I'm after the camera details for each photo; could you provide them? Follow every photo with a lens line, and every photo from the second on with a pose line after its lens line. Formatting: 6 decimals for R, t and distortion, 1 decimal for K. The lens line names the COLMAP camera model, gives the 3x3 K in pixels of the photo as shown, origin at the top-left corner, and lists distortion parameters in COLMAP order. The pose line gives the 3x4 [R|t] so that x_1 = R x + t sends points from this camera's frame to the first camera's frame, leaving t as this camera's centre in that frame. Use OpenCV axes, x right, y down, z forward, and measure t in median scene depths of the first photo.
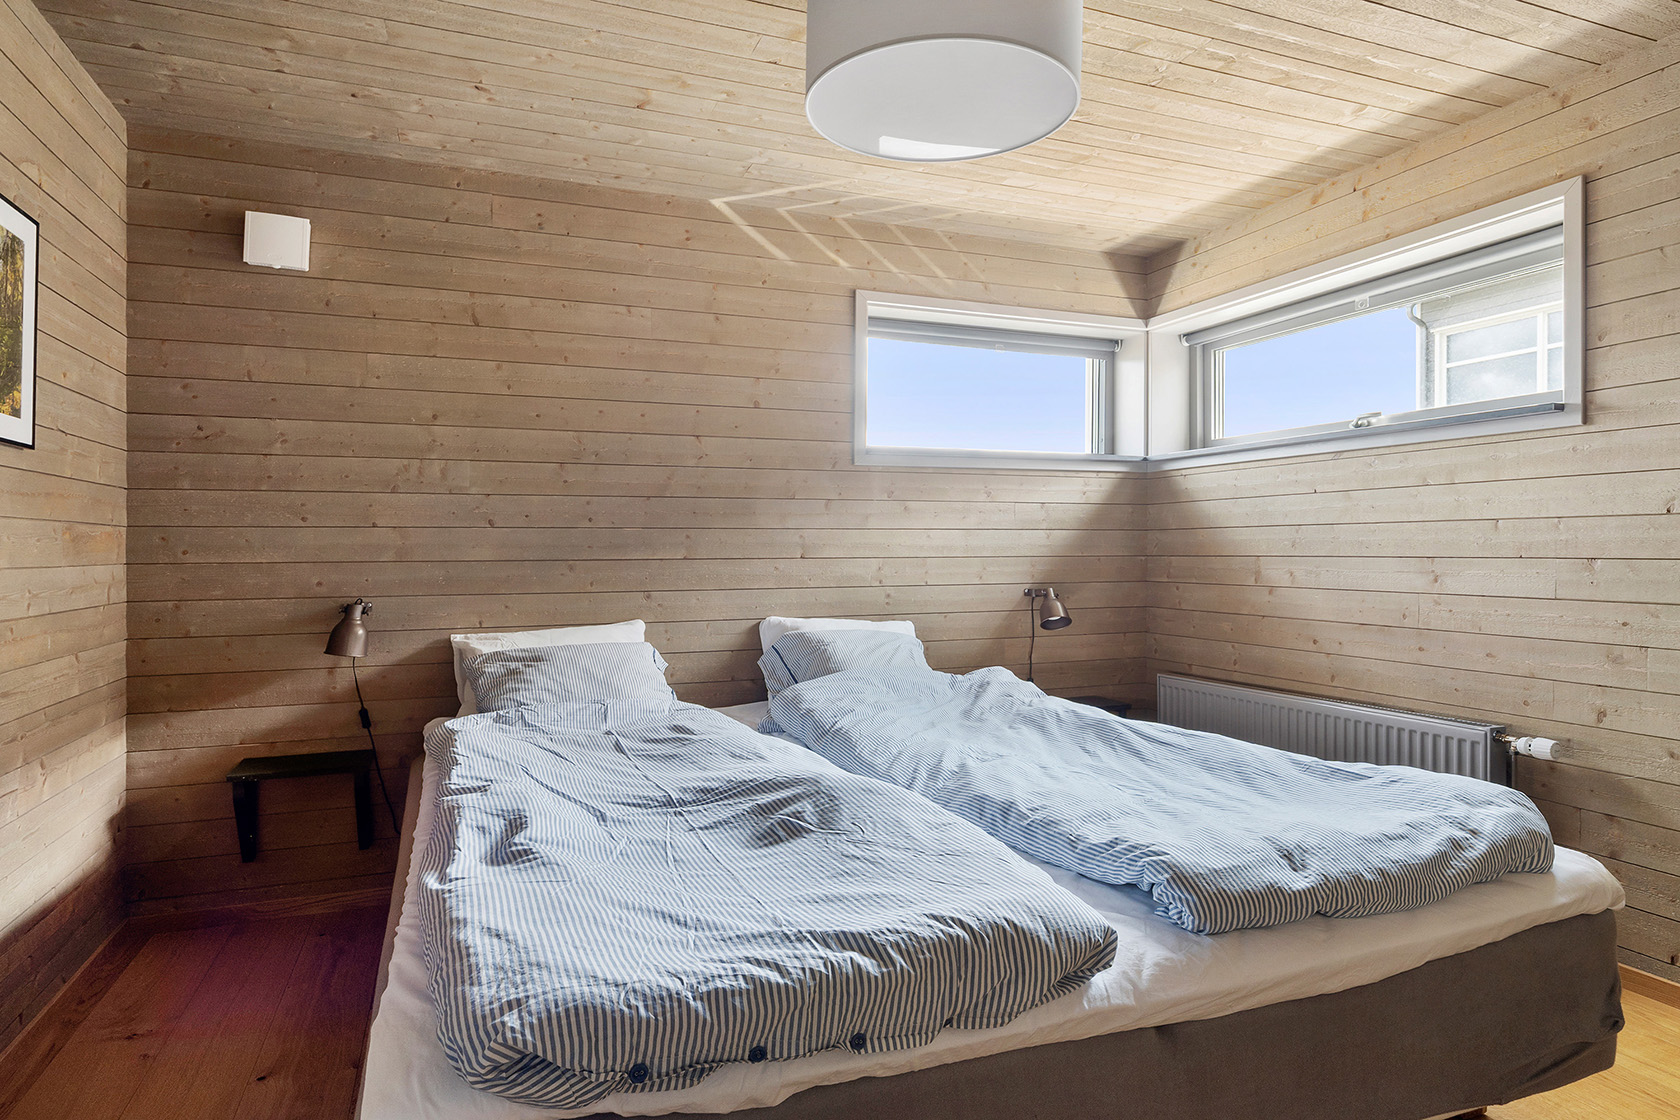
lens RADIAL K [[987.2, 0, 843.3], [0, 987.2, 543.8], [0, 0, 1]] dist [0.002100, 0.000049]
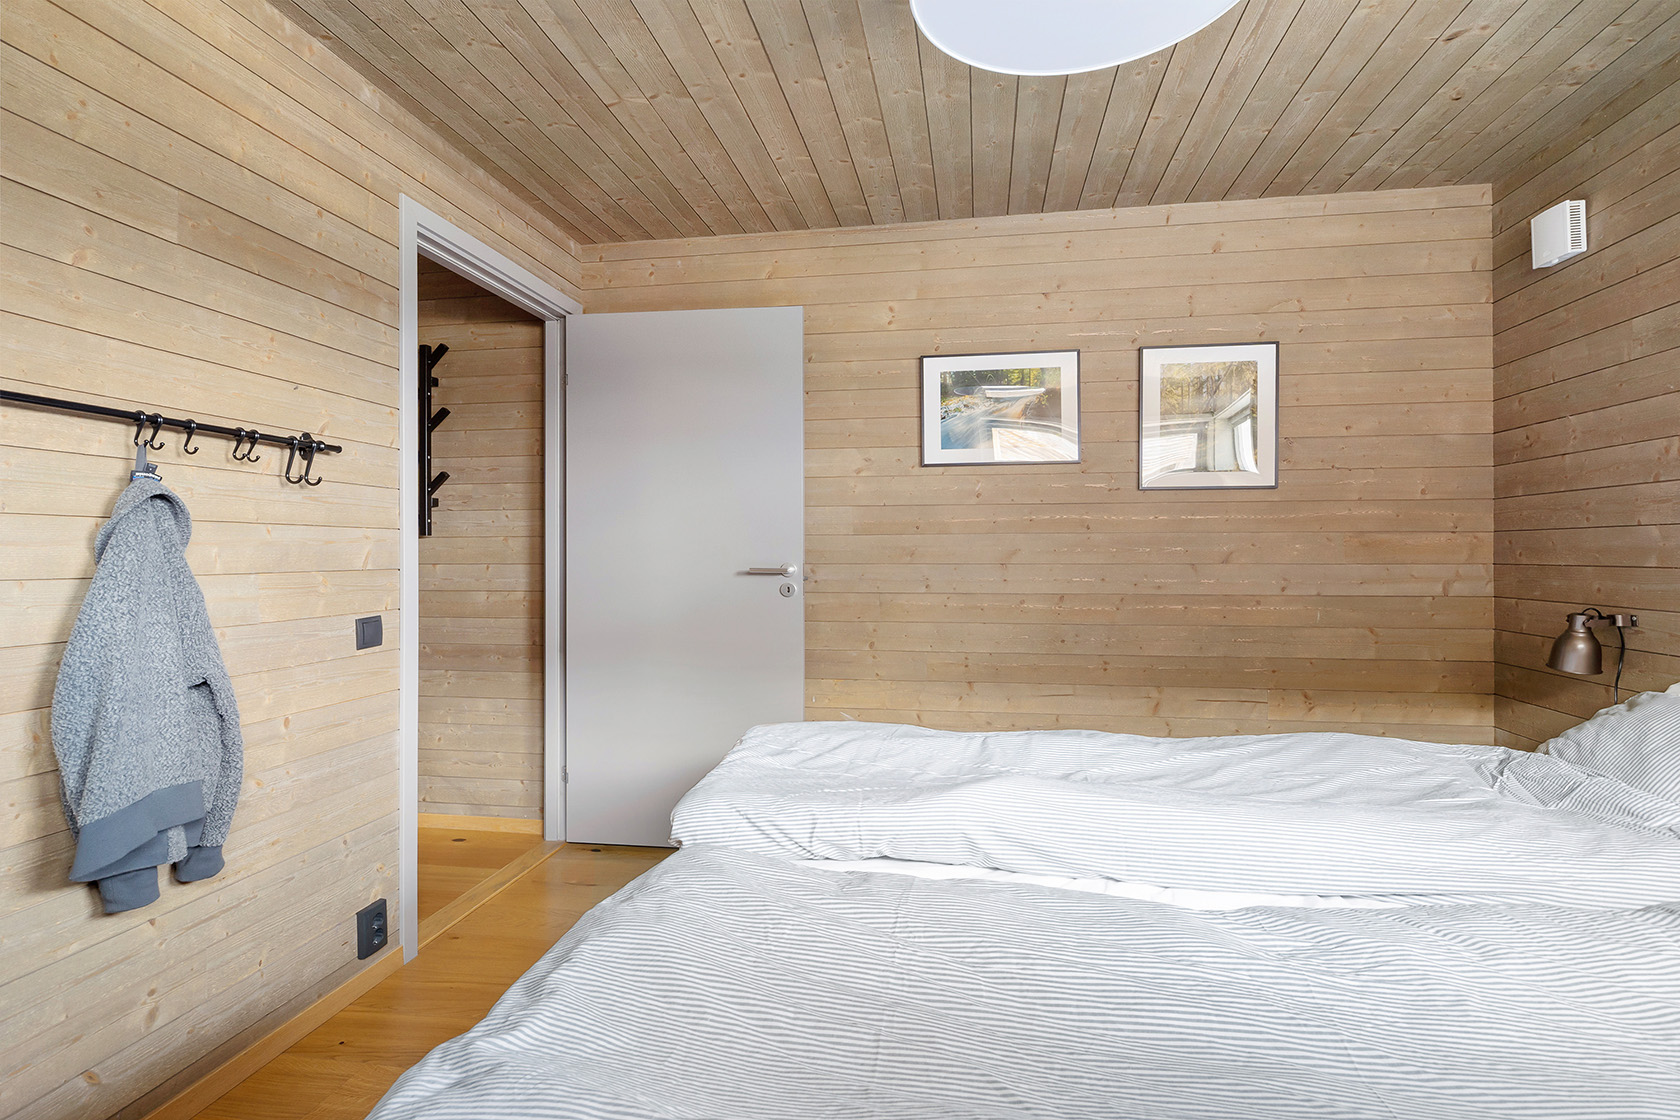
lens RADIAL K [[832.6, 0, 799.5], [0, 832.6, 552.5], [0, 0, 1]] dist [0.000887, 0.000329]
pose [[-0.513041, 0.005262, -0.858348, 0.523188], [0.006275, 0.999977, 0.002380, -0.000589], [0.858341, -0.004165, -0.513063, 0.797412]]
